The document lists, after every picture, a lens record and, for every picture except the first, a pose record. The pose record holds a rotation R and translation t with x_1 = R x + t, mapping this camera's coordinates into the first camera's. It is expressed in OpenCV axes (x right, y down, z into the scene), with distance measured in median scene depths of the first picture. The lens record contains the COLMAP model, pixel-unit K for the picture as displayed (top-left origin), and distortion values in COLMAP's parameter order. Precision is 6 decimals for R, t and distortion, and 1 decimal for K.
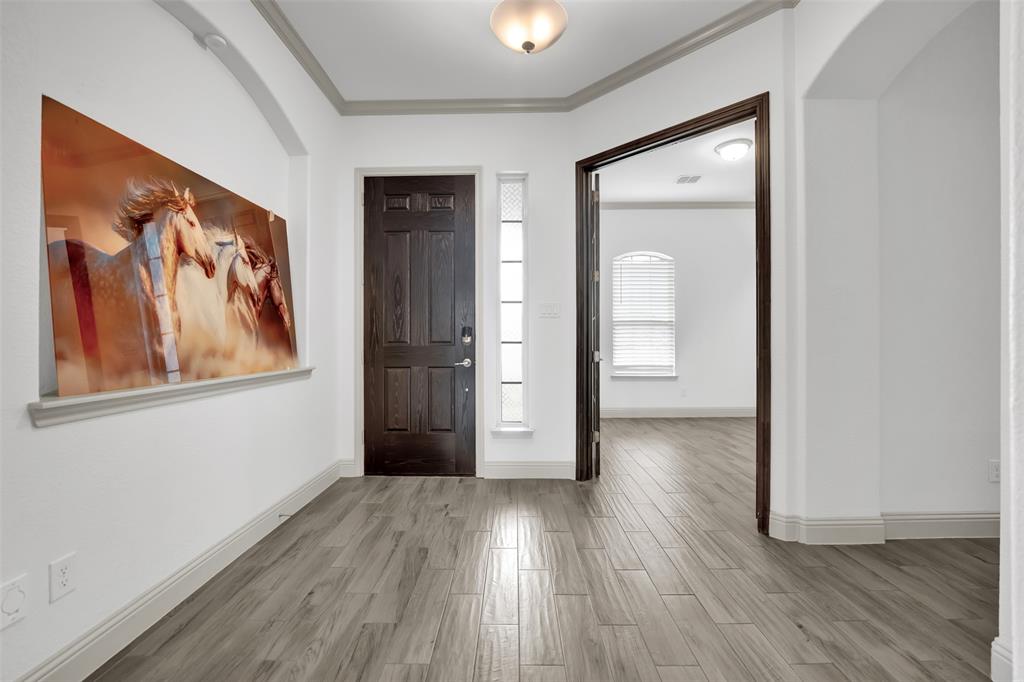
lens RADIAL K [[395.2, 0, 512.0], [0, 395.2, 341.0], [0, 0, 1]] dist [-0.015548, -0.000020]
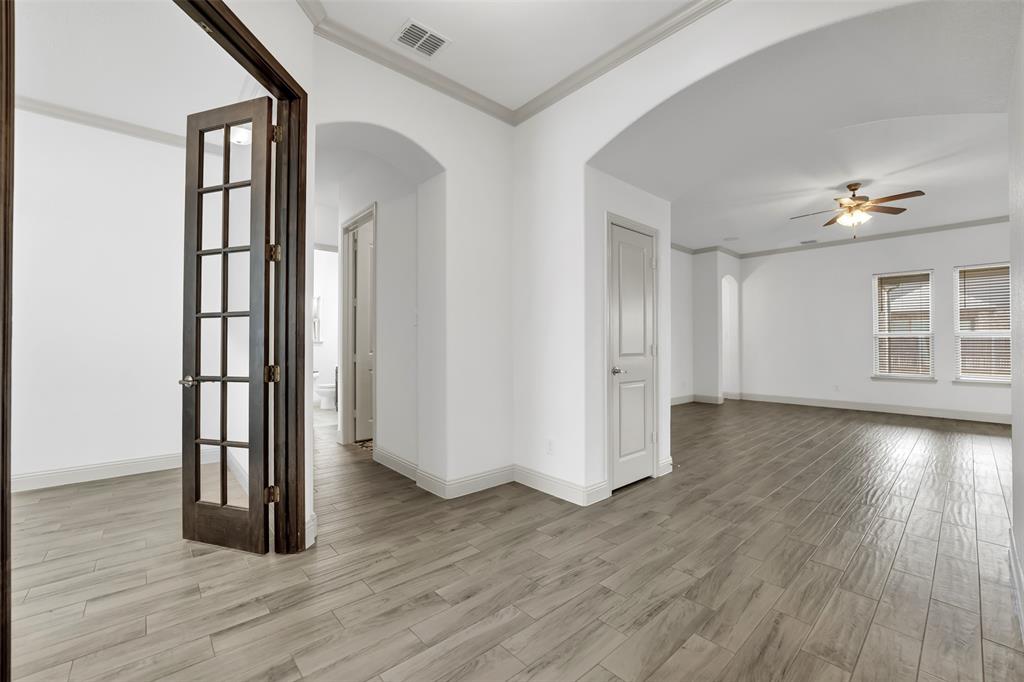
lens RADIAL K [[422.1, 0, 507.9], [0, 422.1, 337.4], [0, 0, 1]] dist [-0.002531, -0.000258]
pose [[-0.640948, 0.014463, 0.767448, -0.749189], [0.004941, 0.999879, -0.014717, -0.012532], [-0.767568, -0.005641, -0.640943, 2.026693]]
